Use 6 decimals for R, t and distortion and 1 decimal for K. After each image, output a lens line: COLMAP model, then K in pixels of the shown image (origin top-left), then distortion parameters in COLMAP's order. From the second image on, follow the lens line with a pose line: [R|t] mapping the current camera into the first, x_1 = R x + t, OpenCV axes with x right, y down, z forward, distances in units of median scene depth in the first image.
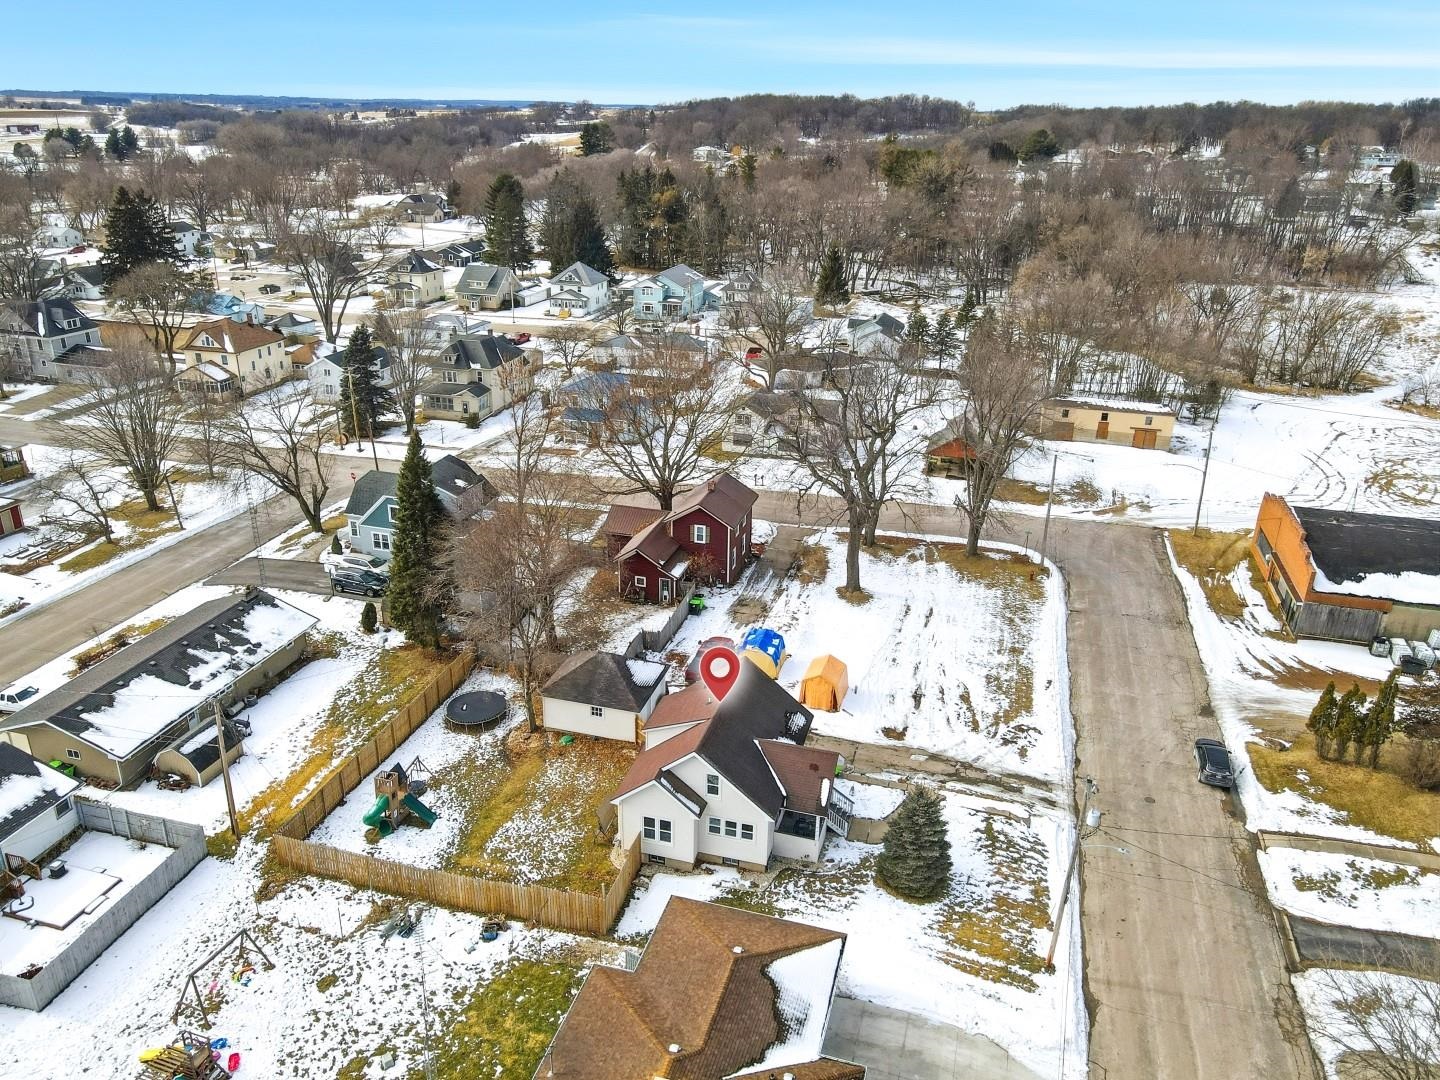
lens RADIAL K [[1057.2, 0, 716.8], [0, 1057.2, 542.7], [0, 0, 1]] dist [0.008120, 0.009576]
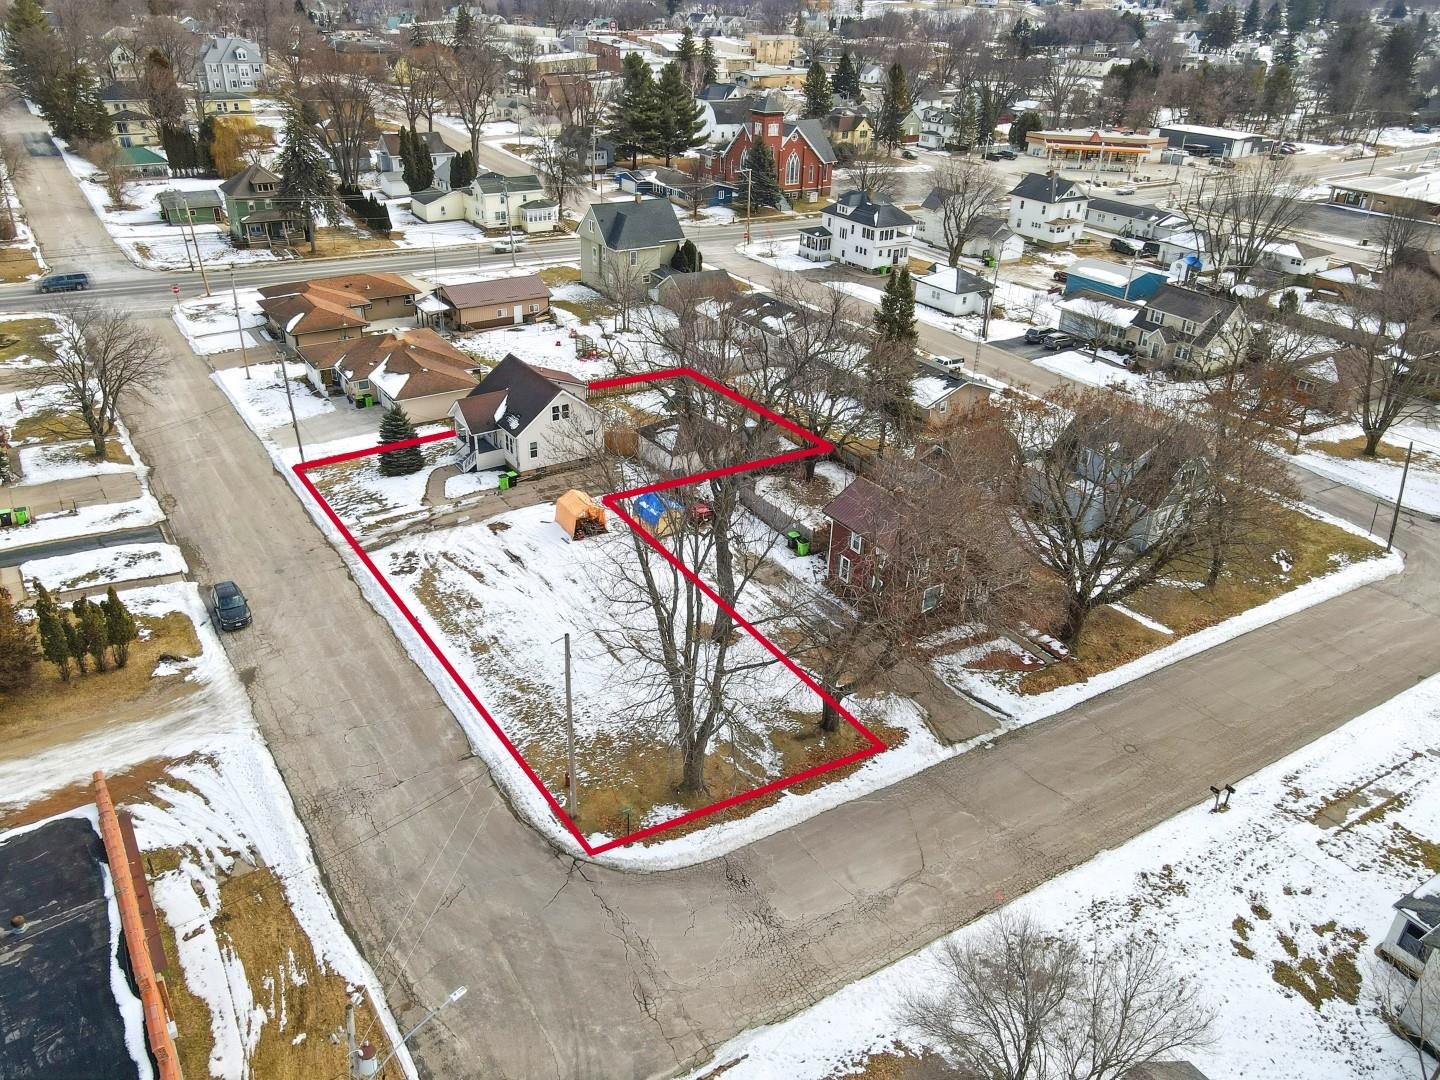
lens RADIAL K [[1069.8, 0, 711.1], [0, 1069.8, 541.9], [0, 0, 1]] dist [-0.006436, 0.045909]
pose [[-0.654809, 0.328885, -0.680486, 0.880522], [-0.322608, 0.692590, 0.645169, -0.687780], [0.683484, 0.641992, -0.347413, 1.697990]]
